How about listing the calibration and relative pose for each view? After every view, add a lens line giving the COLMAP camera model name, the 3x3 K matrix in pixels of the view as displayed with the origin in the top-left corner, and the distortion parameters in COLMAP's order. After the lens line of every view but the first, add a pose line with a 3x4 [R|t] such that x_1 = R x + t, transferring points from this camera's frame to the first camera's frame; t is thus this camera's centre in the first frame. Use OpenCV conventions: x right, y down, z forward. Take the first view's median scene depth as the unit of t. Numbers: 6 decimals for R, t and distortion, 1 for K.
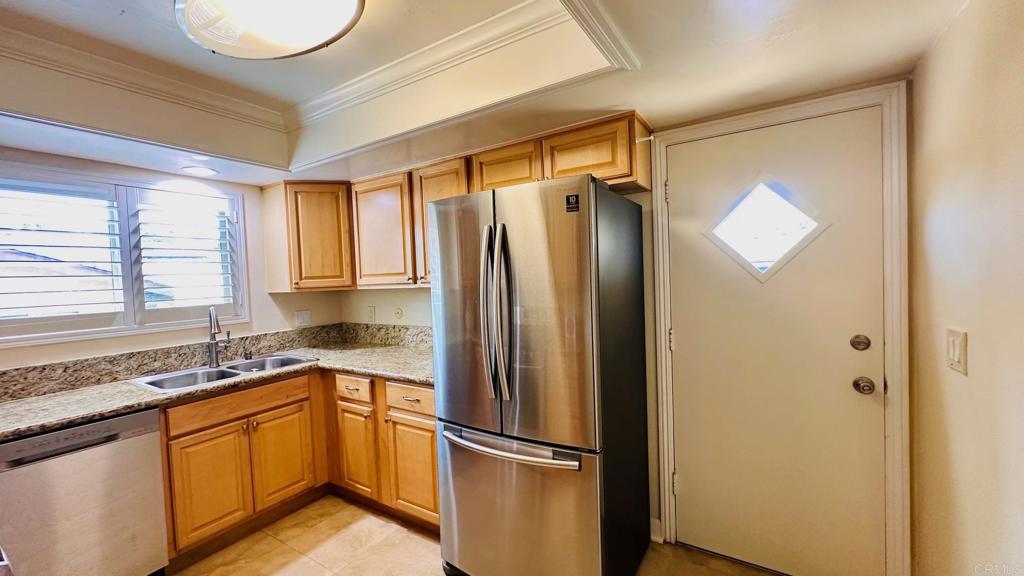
lens RADIAL K [[407.8, 0, 510.2], [0, 407.8, 289.6], [0, 0, 1]] dist [-0.009343, 0.001070]
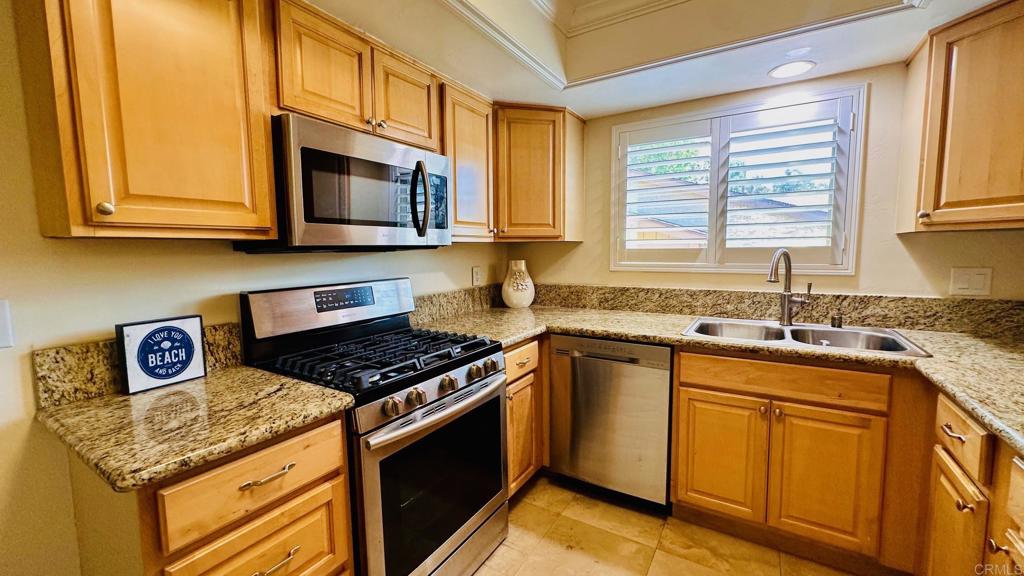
lens RADIAL K [[407.8, 0, 510.5], [0, 407.8, 288.8], [0, 0, 1]] dist [-0.009343, 0.001070]
pose [[0.009691, 0.136383, -0.990609, 0.045047], [-0.024208, 0.990397, 0.136117, 0.025693], [0.999660, 0.022661, 0.012899, 0.462683]]
